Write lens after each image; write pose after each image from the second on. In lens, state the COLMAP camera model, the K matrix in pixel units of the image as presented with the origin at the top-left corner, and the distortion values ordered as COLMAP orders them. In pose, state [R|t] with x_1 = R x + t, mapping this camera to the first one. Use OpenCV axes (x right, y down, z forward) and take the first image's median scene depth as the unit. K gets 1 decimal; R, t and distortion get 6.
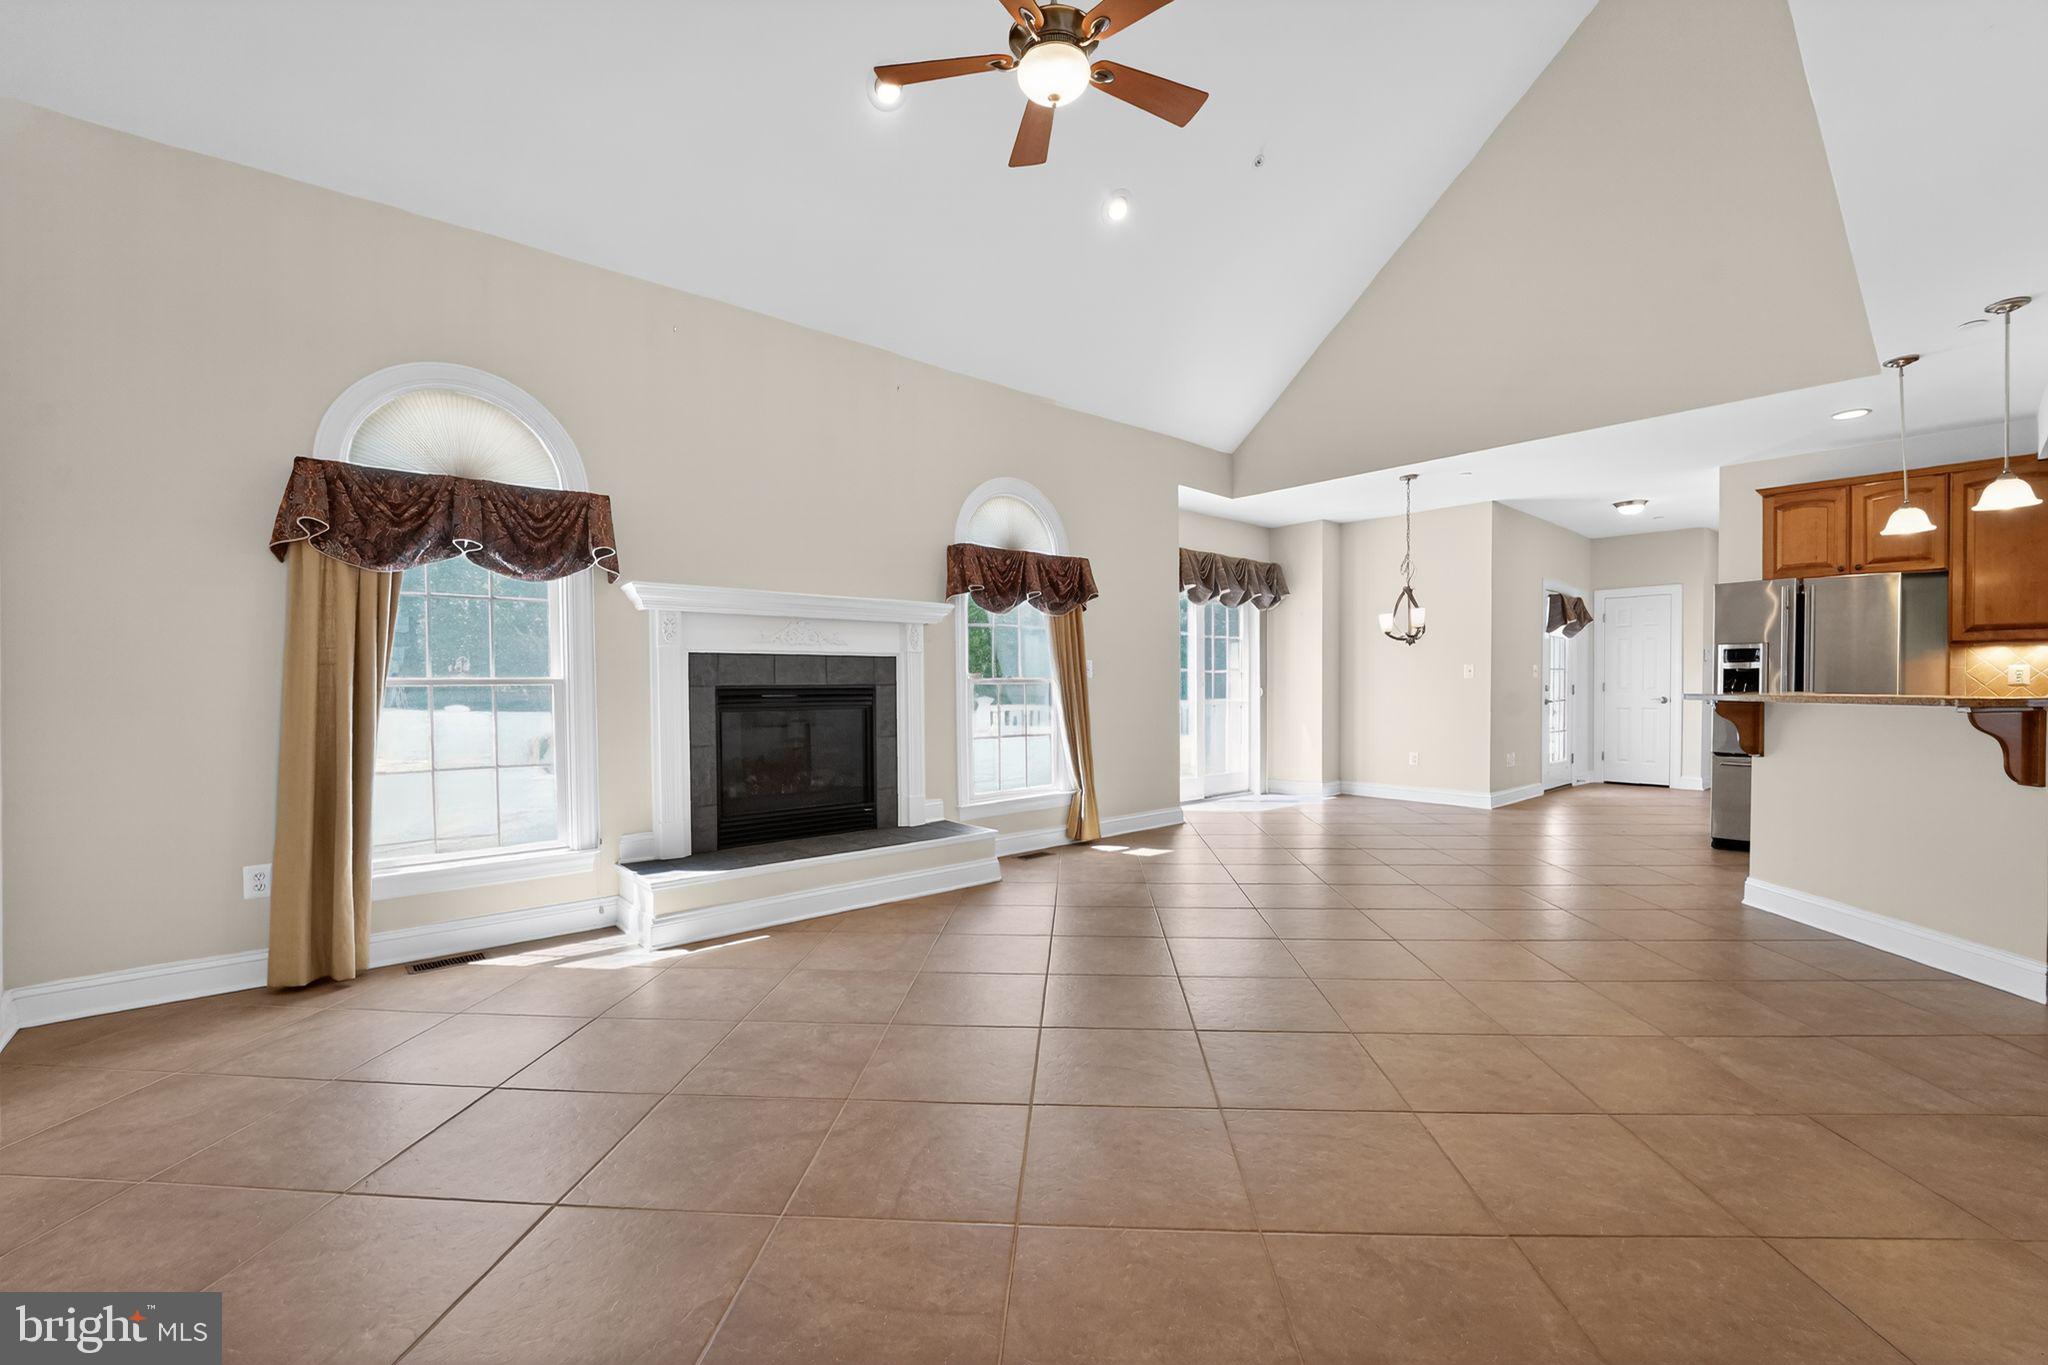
lens RADIAL K [[841.2, 0, 1030.1], [0, 841.2, 692.3], [0, 0, 1]] dist [-0.018475, 0.000178]
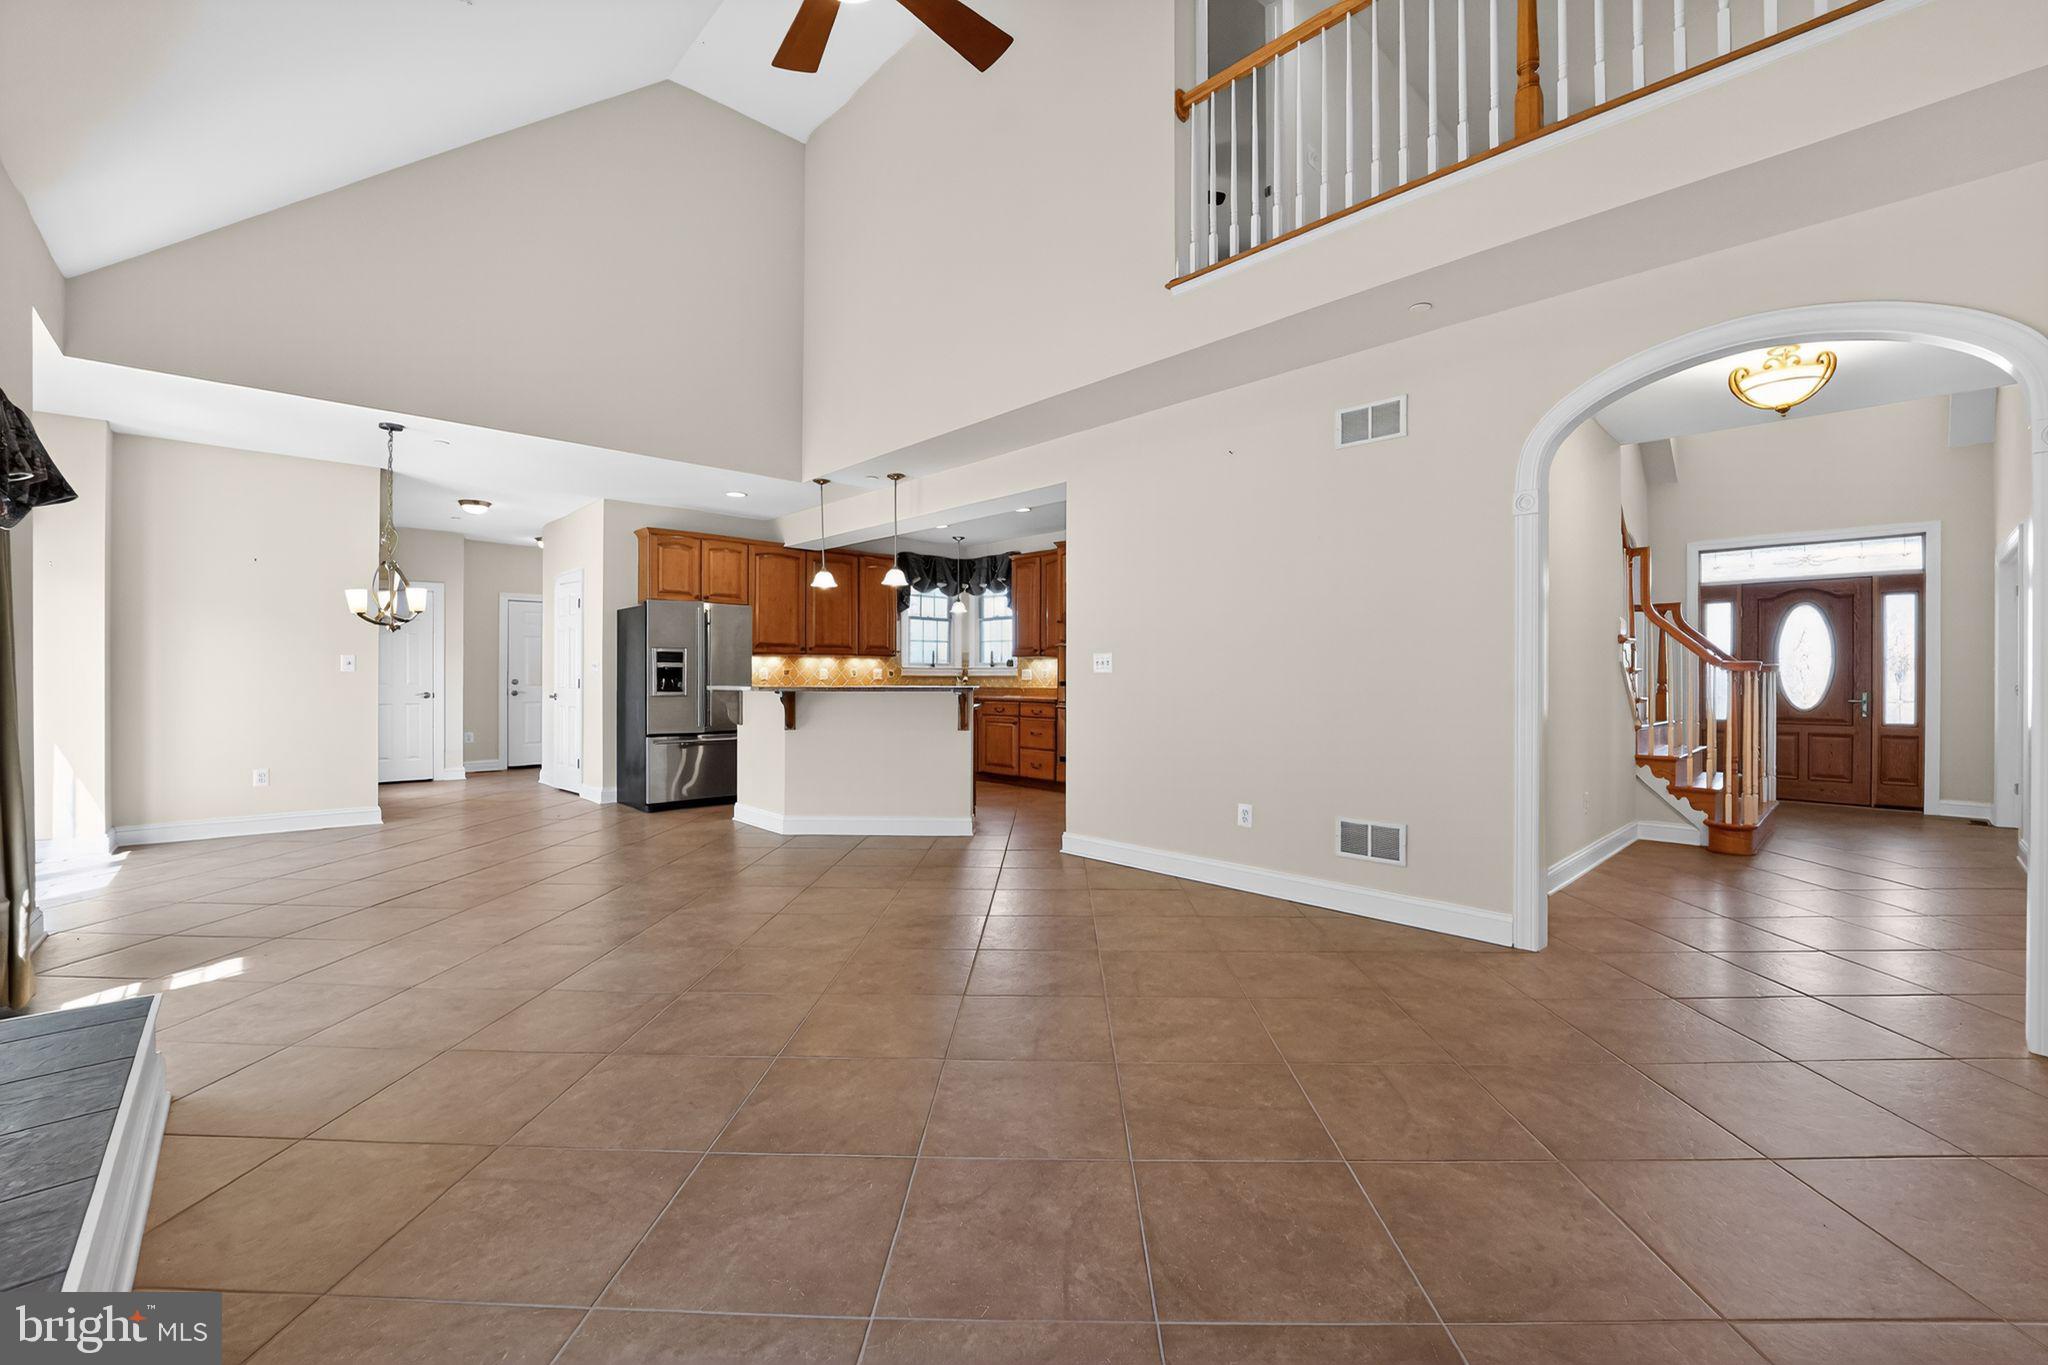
lens RADIAL K [[841.2, 0, 1039.5], [0, 841.2, 679.8], [0, 0, 1]] dist [-0.018475, 0.000178]
pose [[-0.043698, 0.000350, 0.999045, -0.487687], [0.009346, 0.999956, 0.000058, -0.004421], [-0.999001, 0.009340, -0.043699, 0.510989]]
